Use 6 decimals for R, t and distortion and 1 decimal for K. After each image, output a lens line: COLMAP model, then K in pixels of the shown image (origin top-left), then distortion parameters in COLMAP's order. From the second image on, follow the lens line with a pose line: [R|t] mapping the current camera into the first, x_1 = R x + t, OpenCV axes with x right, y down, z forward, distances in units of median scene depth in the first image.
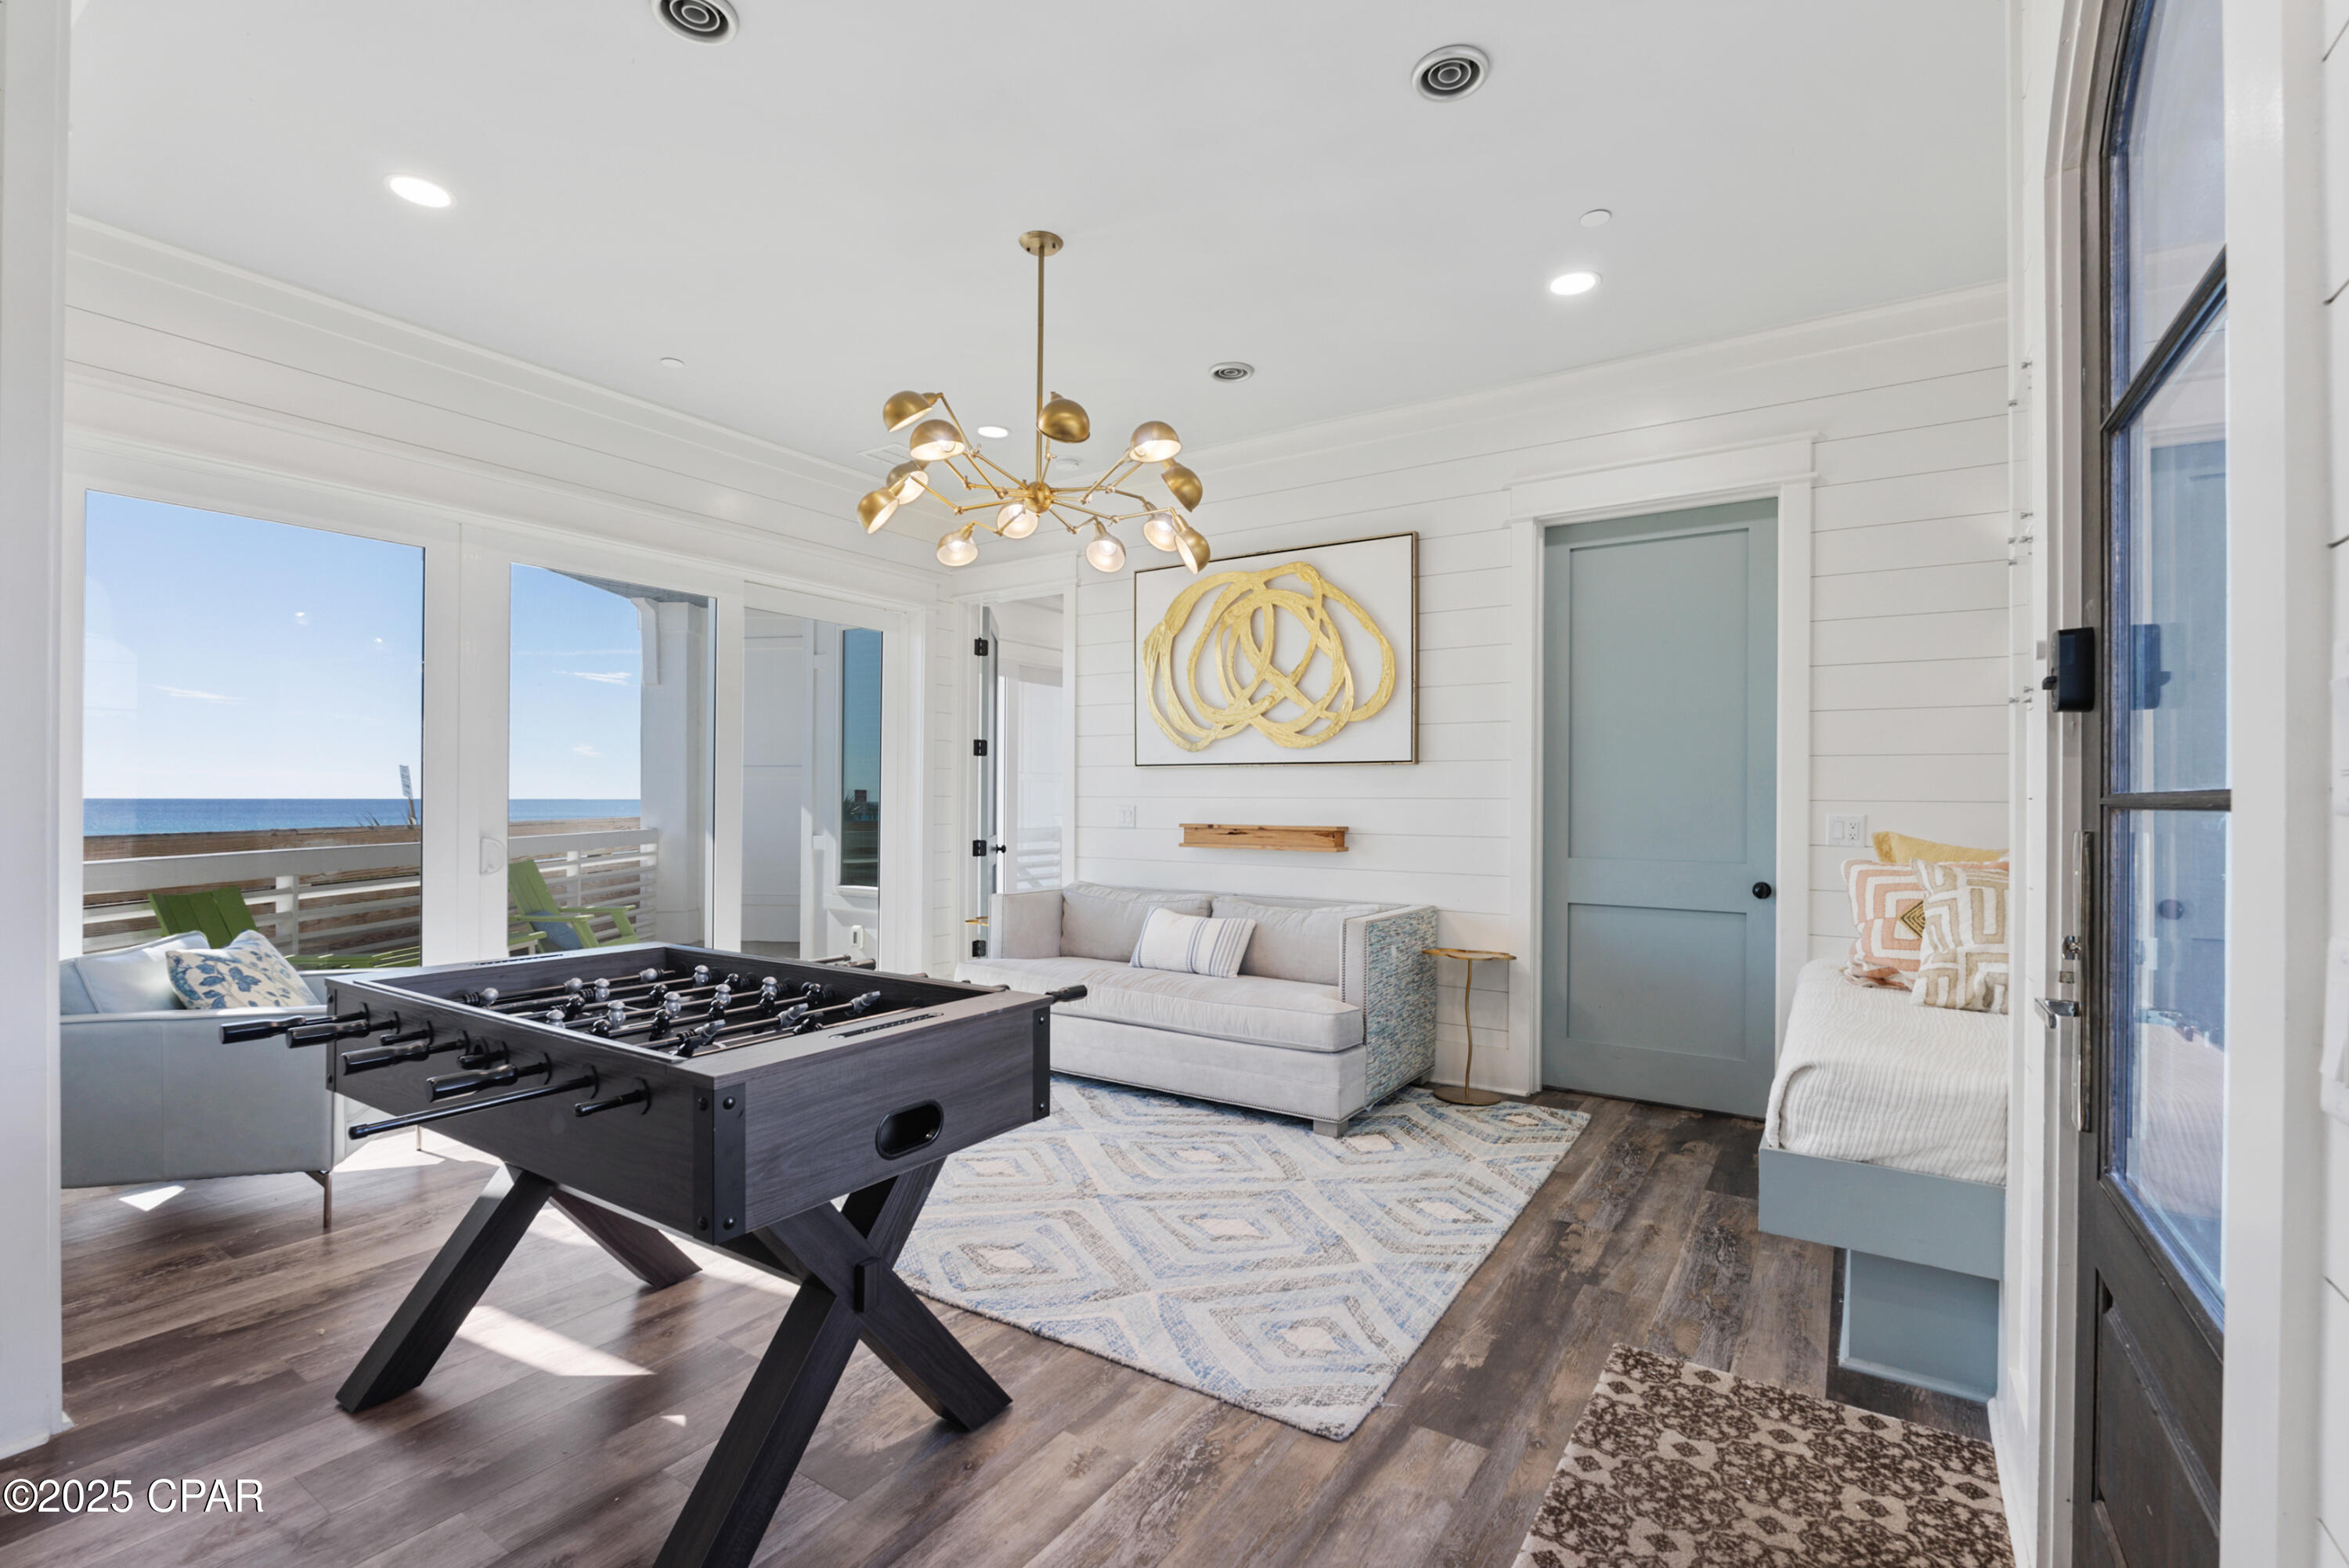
lens RADIAL K [[1037.0, 0, 1184.0], [0, 1037.0, 799.4], [0, 0, 1]] dist [-0.013206, 0.000207]
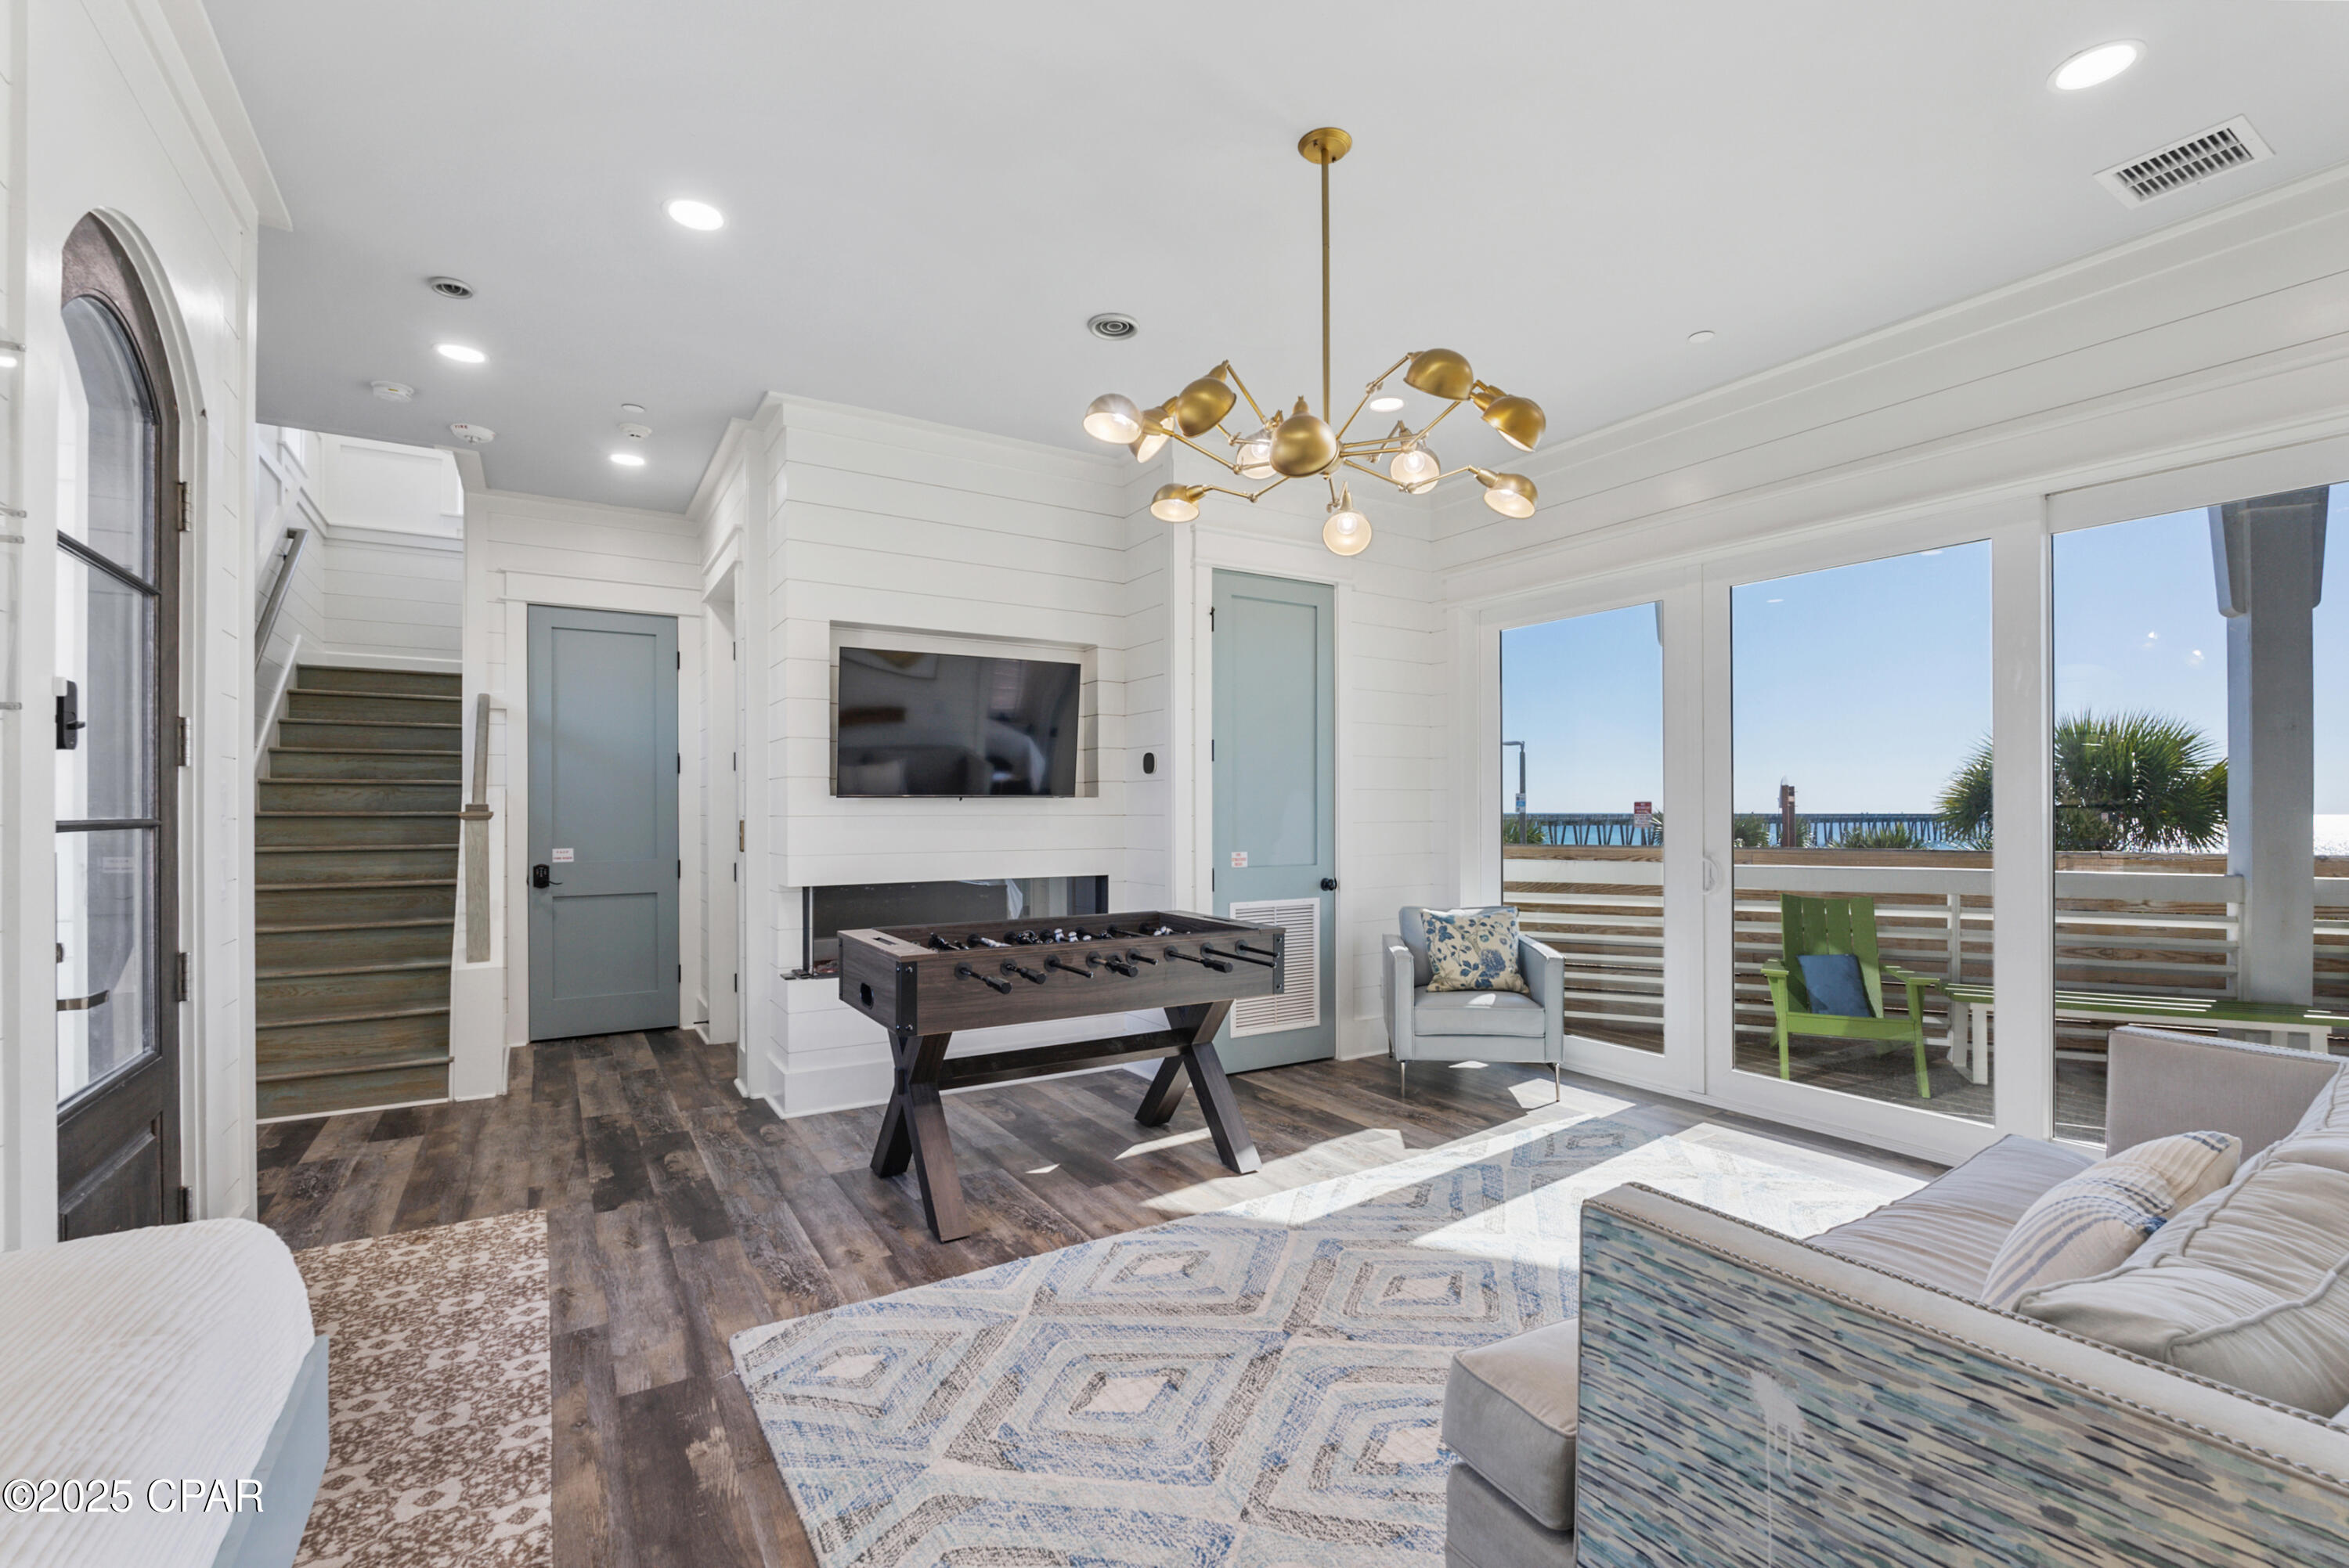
lens RADIAL K [[1037.0, 0, 1184.0], [0, 1037.0, 799.4], [0, 0, 1]] dist [-0.013206, 0.000207]
pose [[-0.421982, -0.014187, -0.906493, 0.858668], [-0.003955, 0.999897, -0.013807, -0.007966], [0.906595, -0.002241, -0.421995, 1.644657]]
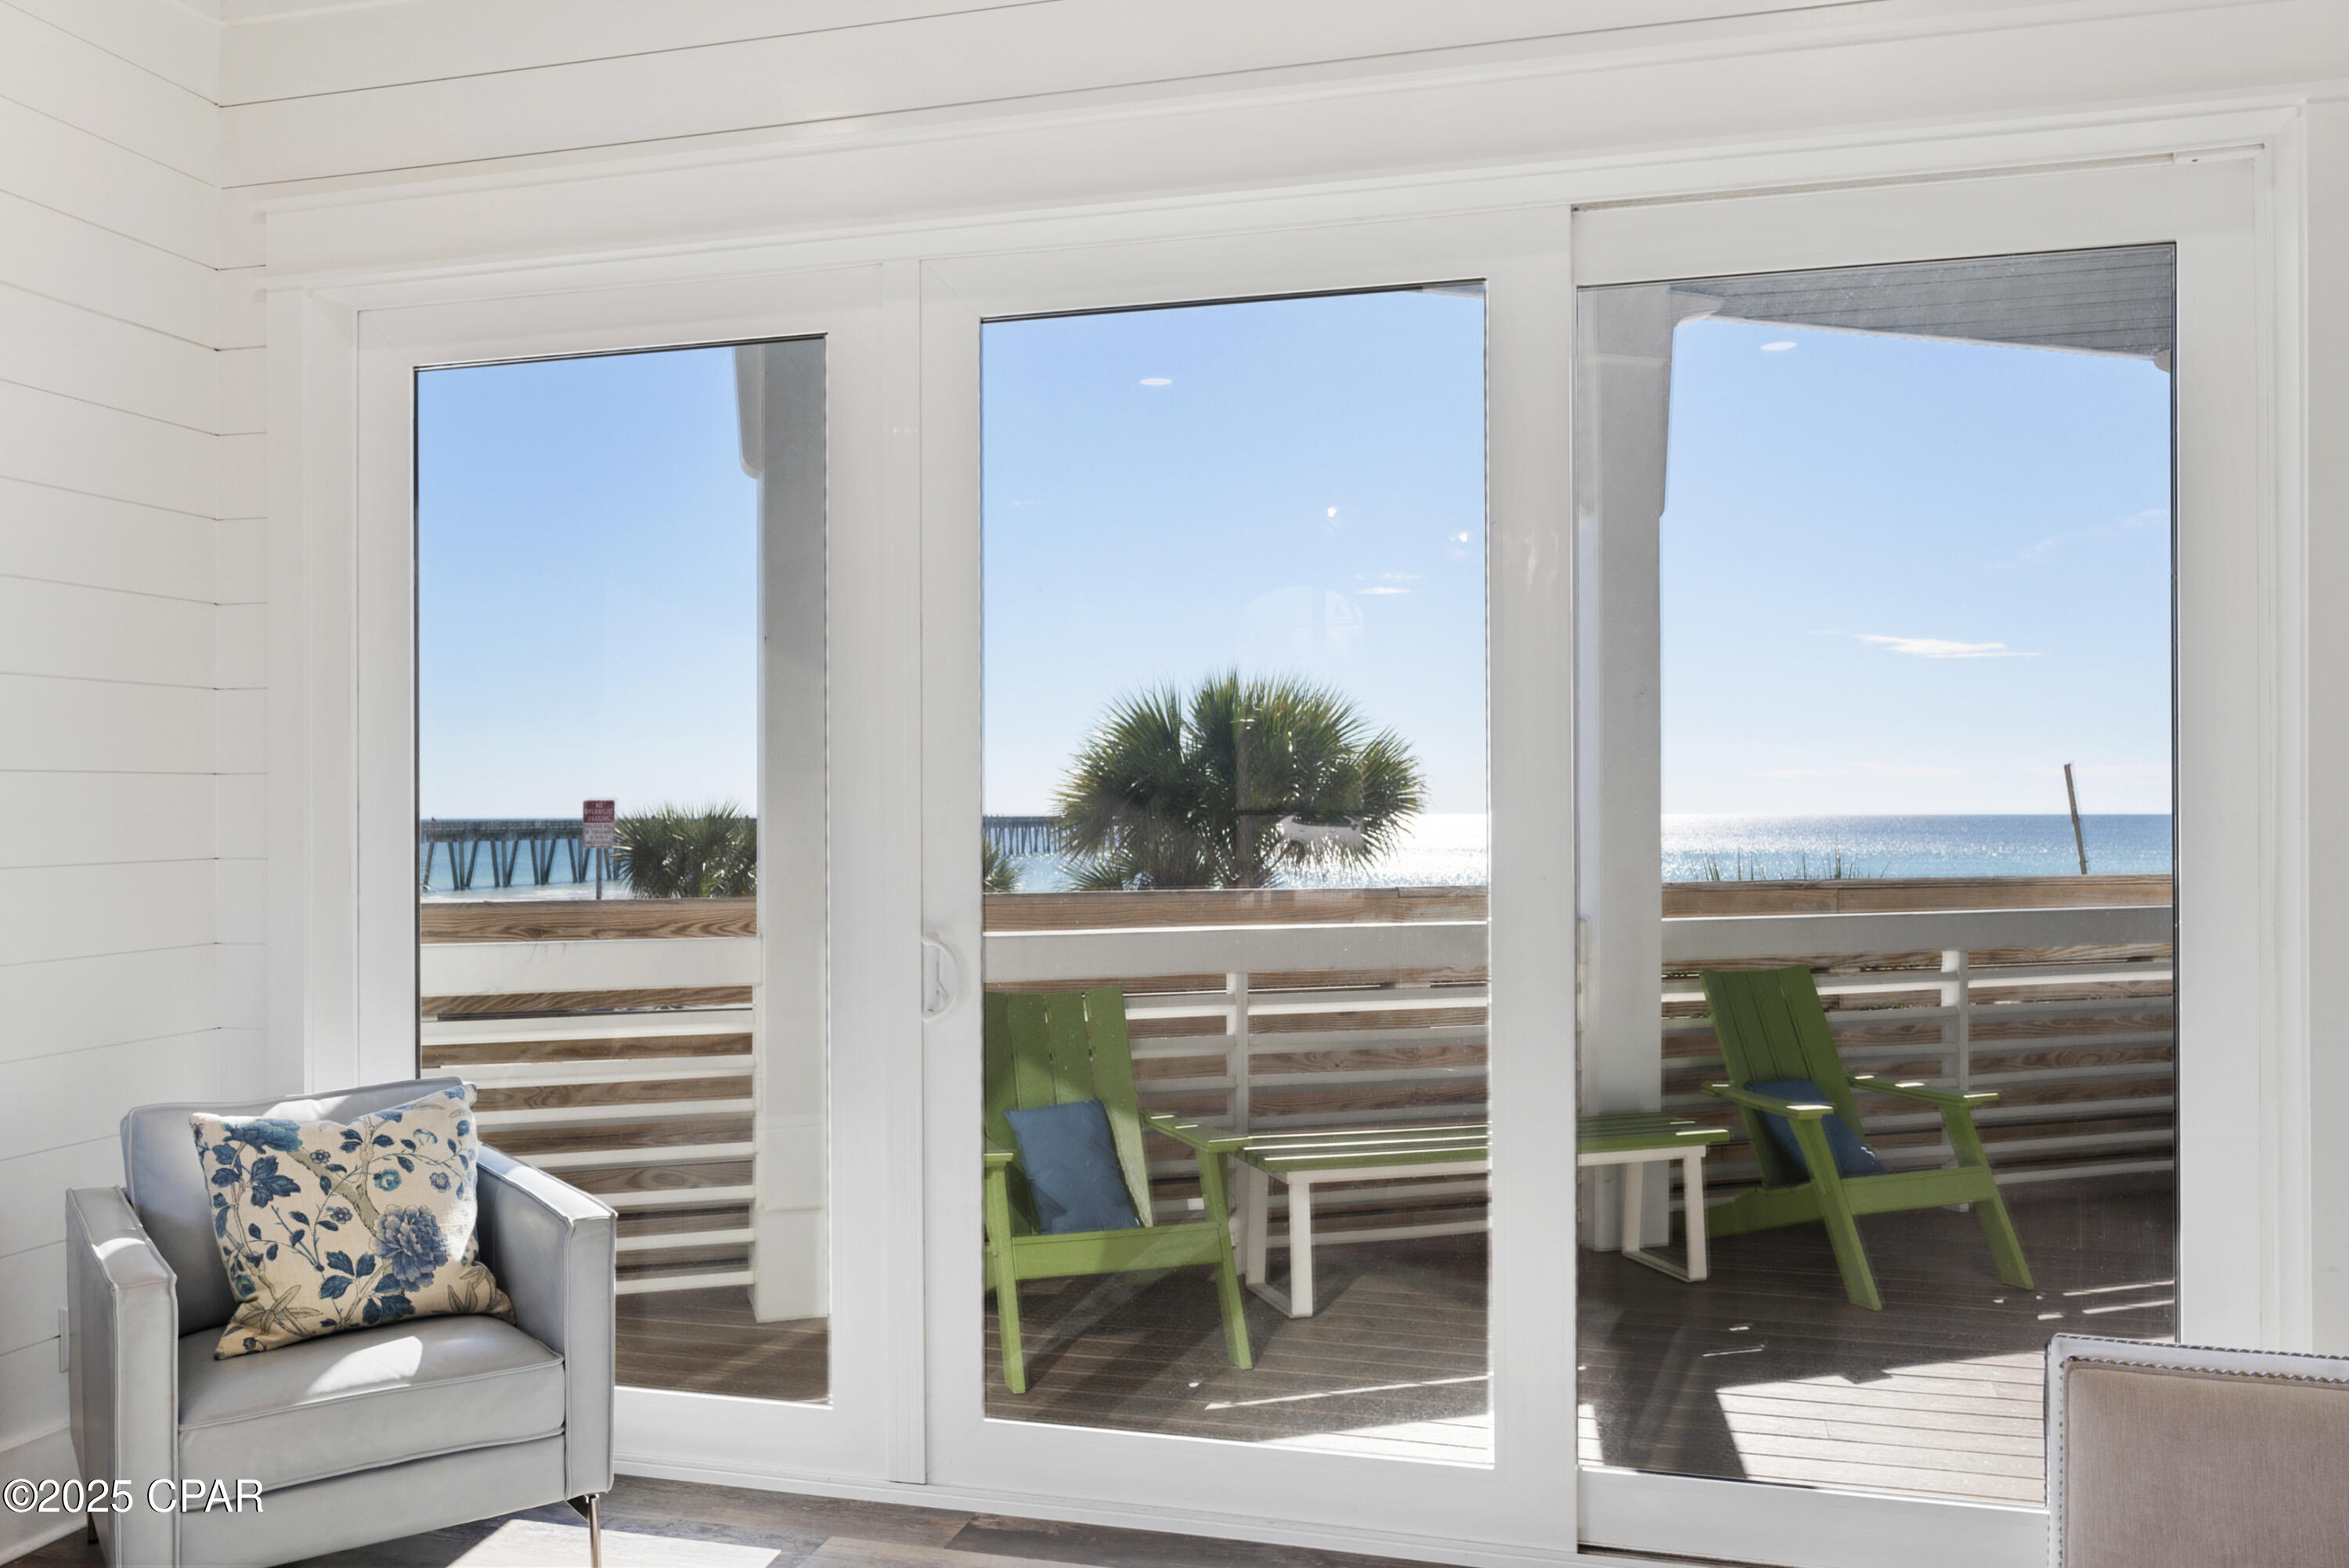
lens RADIAL K [[1855.7, 0, 1173.5], [0, 1855.7, 796.1], [0, 0, 1]] dist [0.002024, 0.013228]
pose [[0.294721, -0.013208, -0.955492, 0.236160], [0.004123, 0.999913, -0.012550, -0.022999], [0.955574, -0.000240, 0.294750, 1.473635]]
